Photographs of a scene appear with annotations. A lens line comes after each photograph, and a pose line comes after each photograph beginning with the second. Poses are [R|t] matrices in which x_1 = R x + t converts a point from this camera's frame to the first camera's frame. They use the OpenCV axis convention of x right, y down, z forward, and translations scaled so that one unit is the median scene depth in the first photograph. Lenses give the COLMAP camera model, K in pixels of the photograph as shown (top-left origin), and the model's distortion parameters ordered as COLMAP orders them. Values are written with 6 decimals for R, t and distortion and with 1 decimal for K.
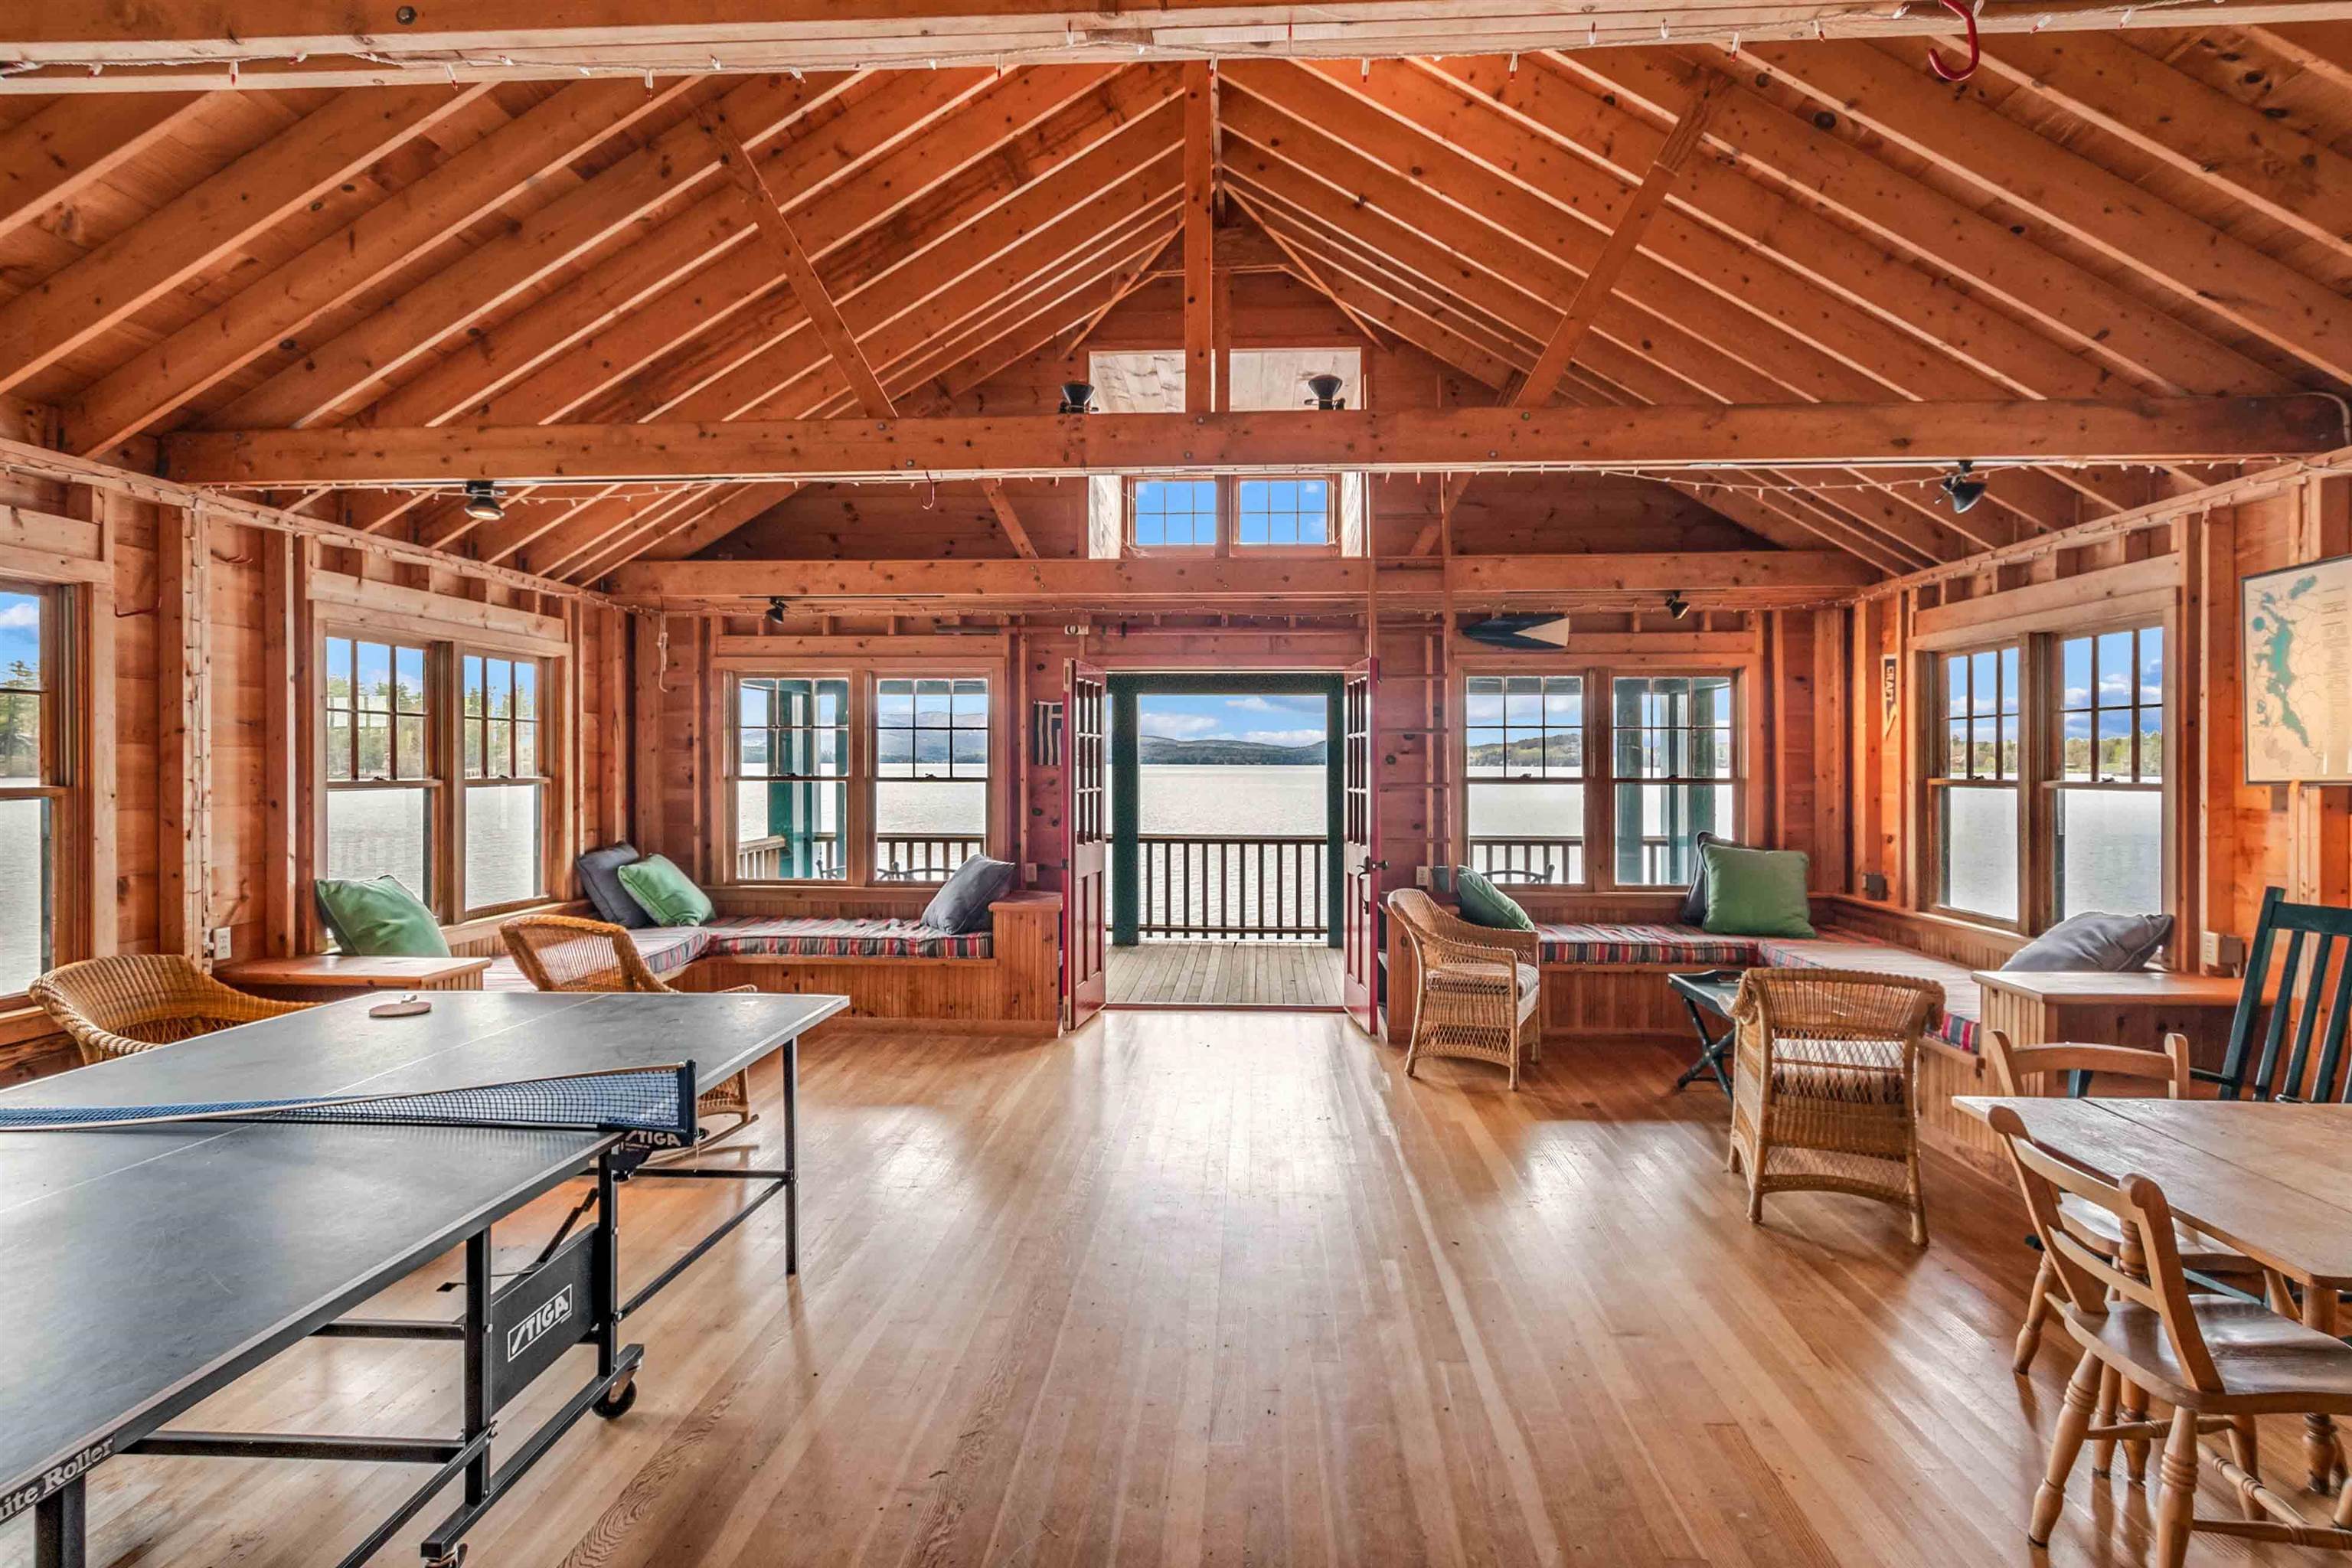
lens RADIAL K [[1201.6, 0, 1187.3], [0, 1201.6, 770.1], [0, 0, 1]] dist [-0.006010, 0.003284]
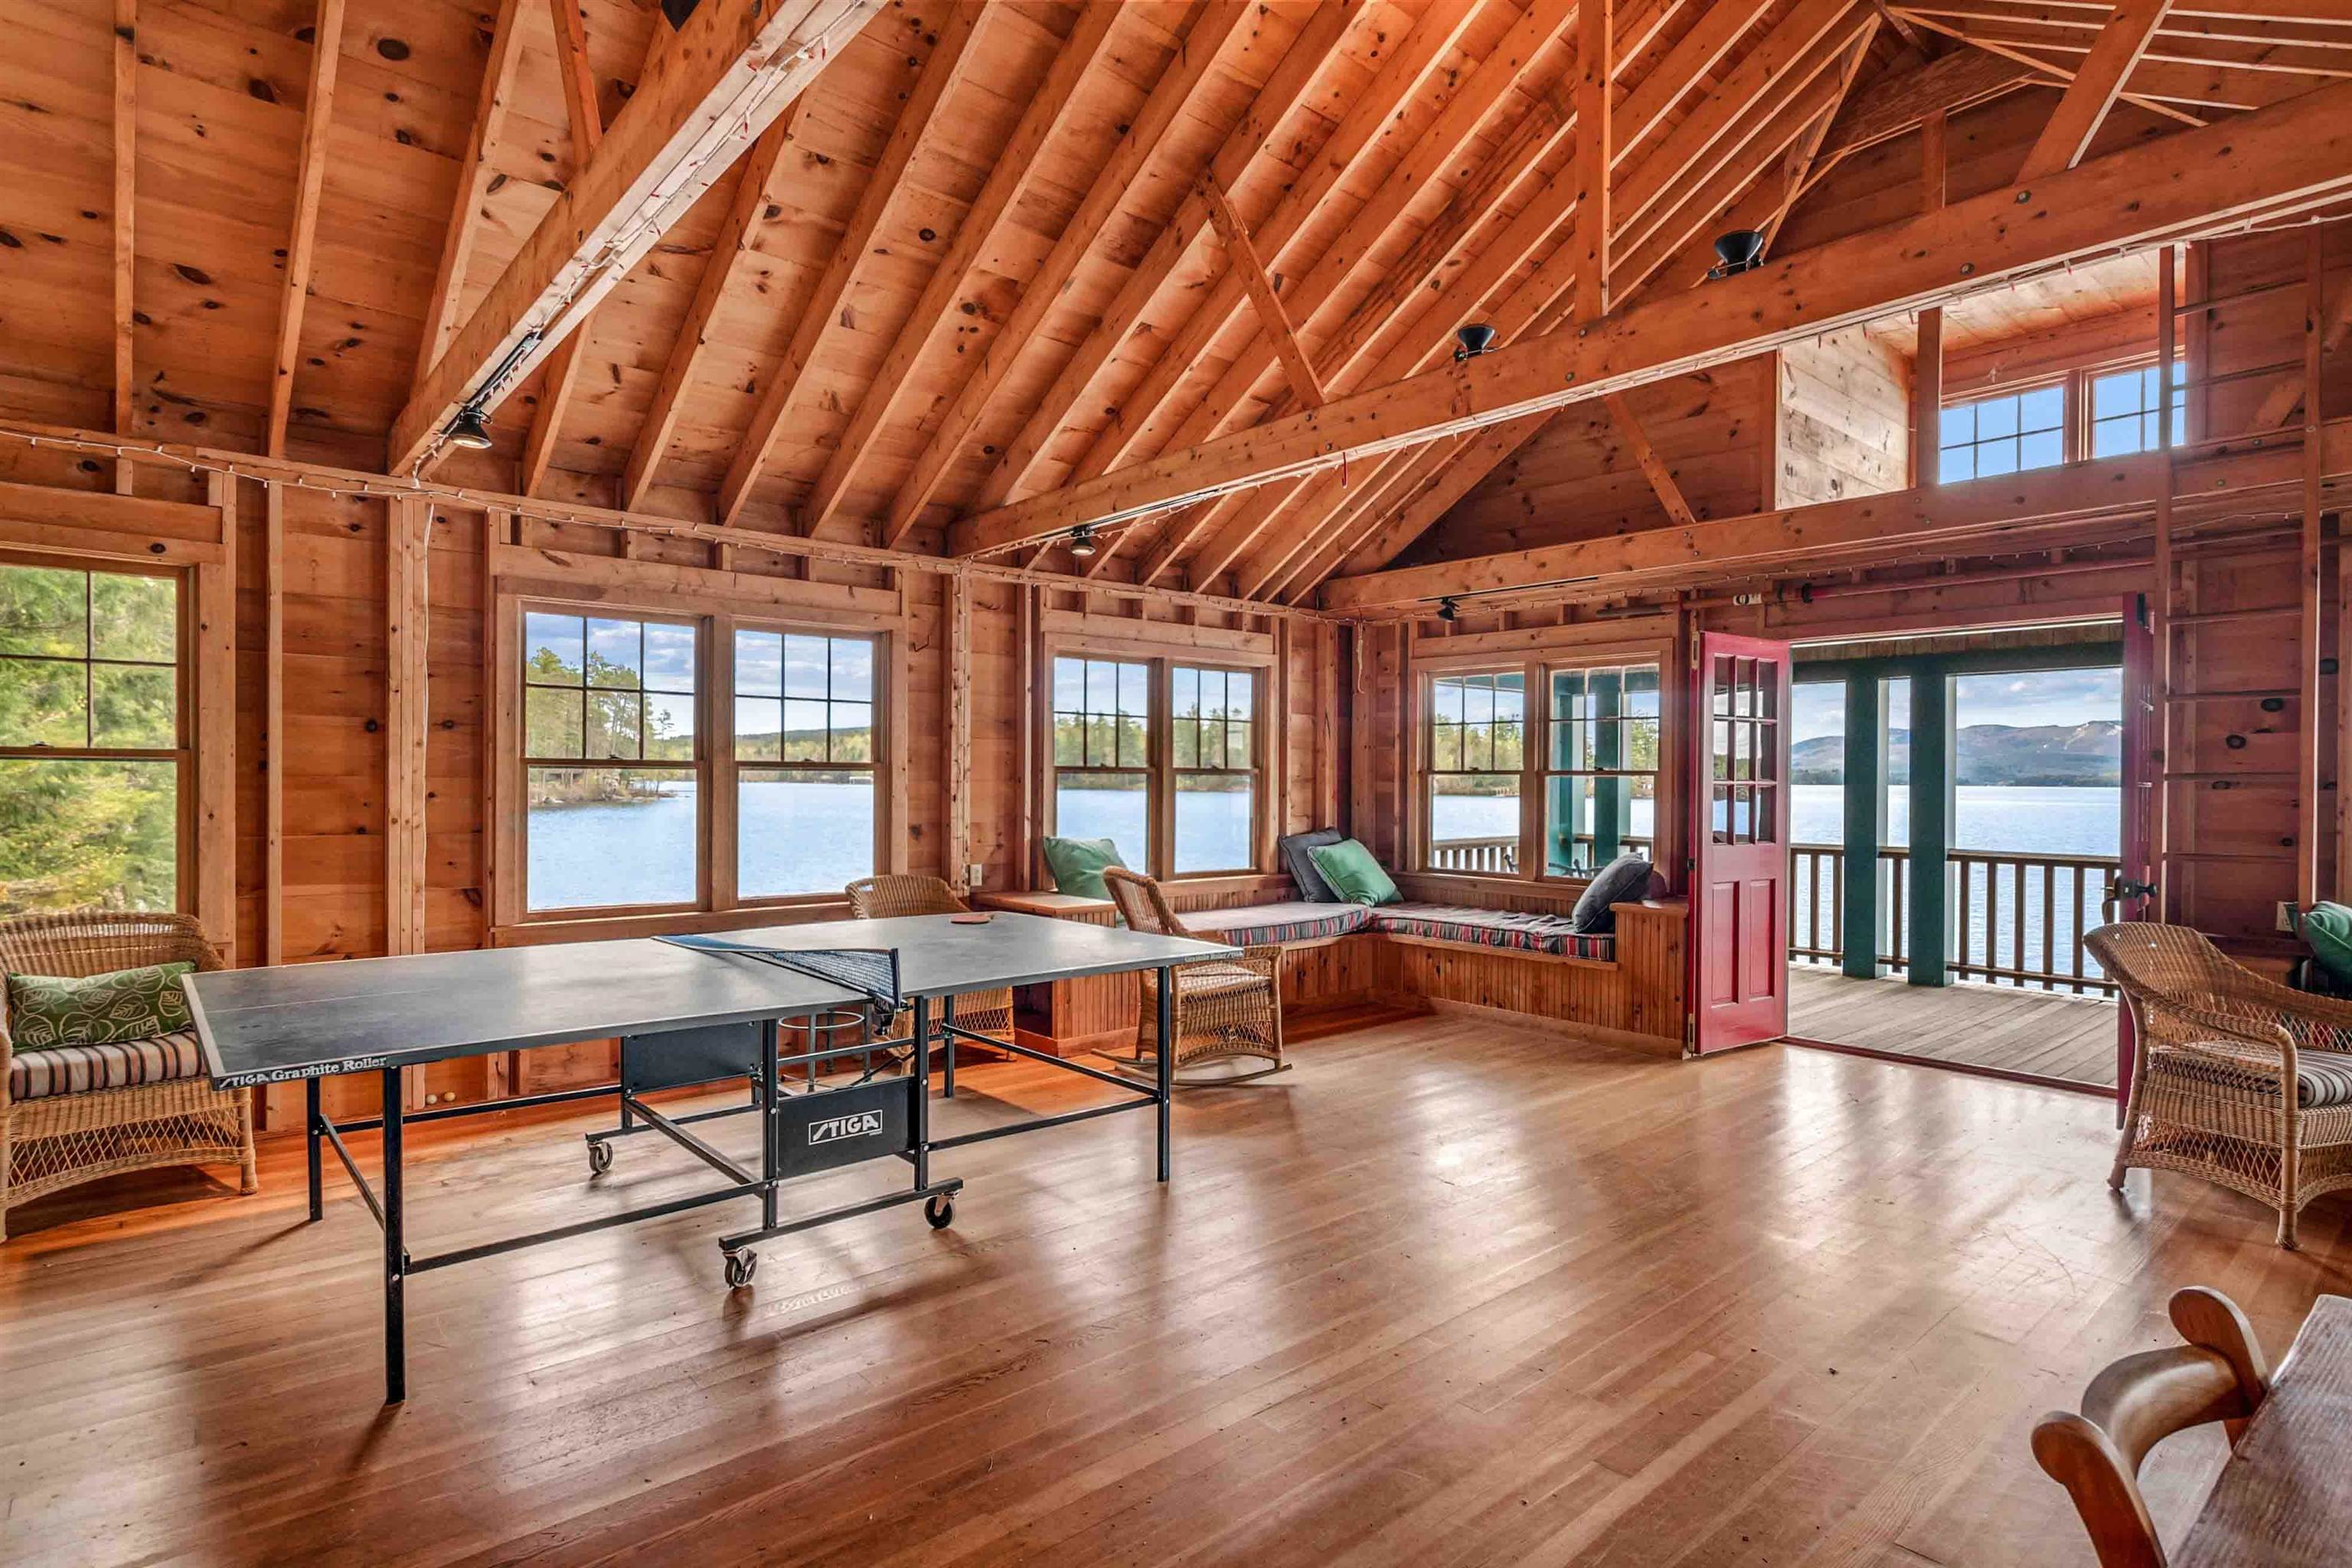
lens RADIAL K [[1201.6, 0, 1183.0], [0, 1201.6, 788.0], [0, 0, 1]] dist [-0.006010, 0.003284]
pose [[0.694370, 0.006820, -0.719586, 0.270911], [-0.009066, 0.999959, 0.000729, 0.024781], [0.719561, 0.006018, 0.694403, 0.119523]]
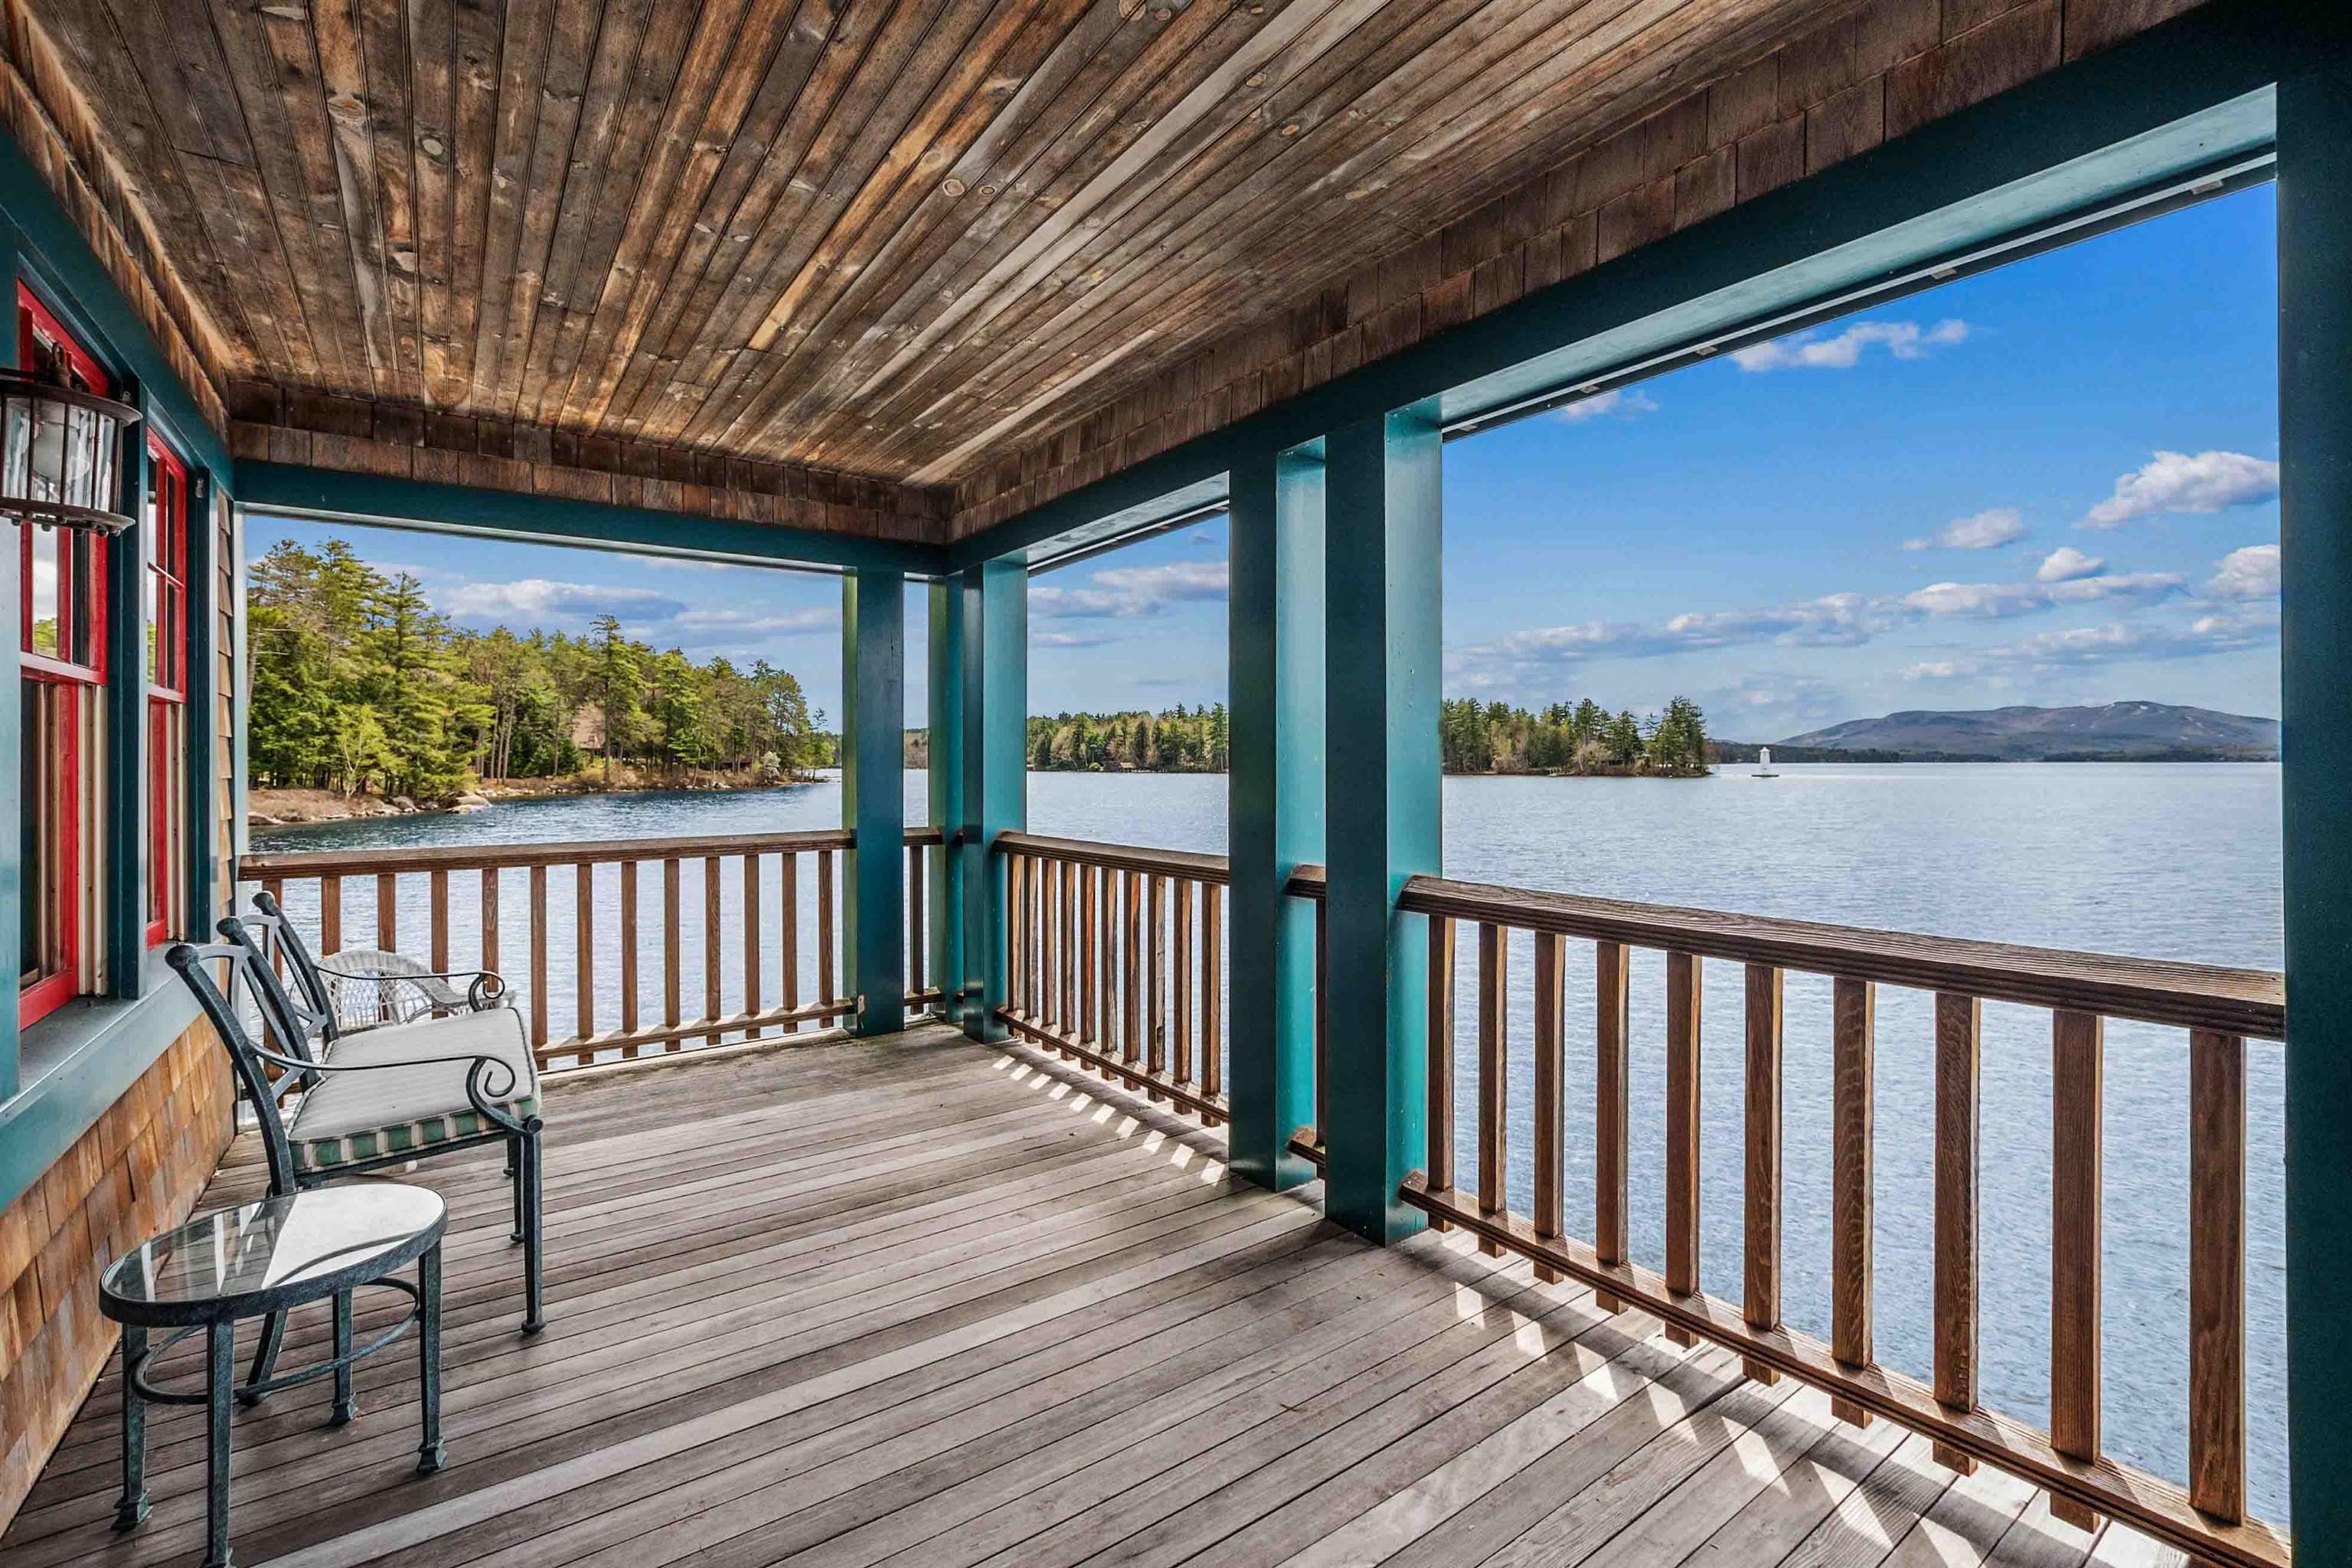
lens RADIAL K [[1058.2, 0, 1191.8], [0, 1058.2, 767.4], [0, 0, 1]] dist [-0.013038, 0.002799]
pose [[0.636957, -0.001456, -0.770898, 0.195424], [-0.000974, 0.999996, -0.002693, 0.038482], [0.770899, 0.002467, 0.636953, 1.192160]]
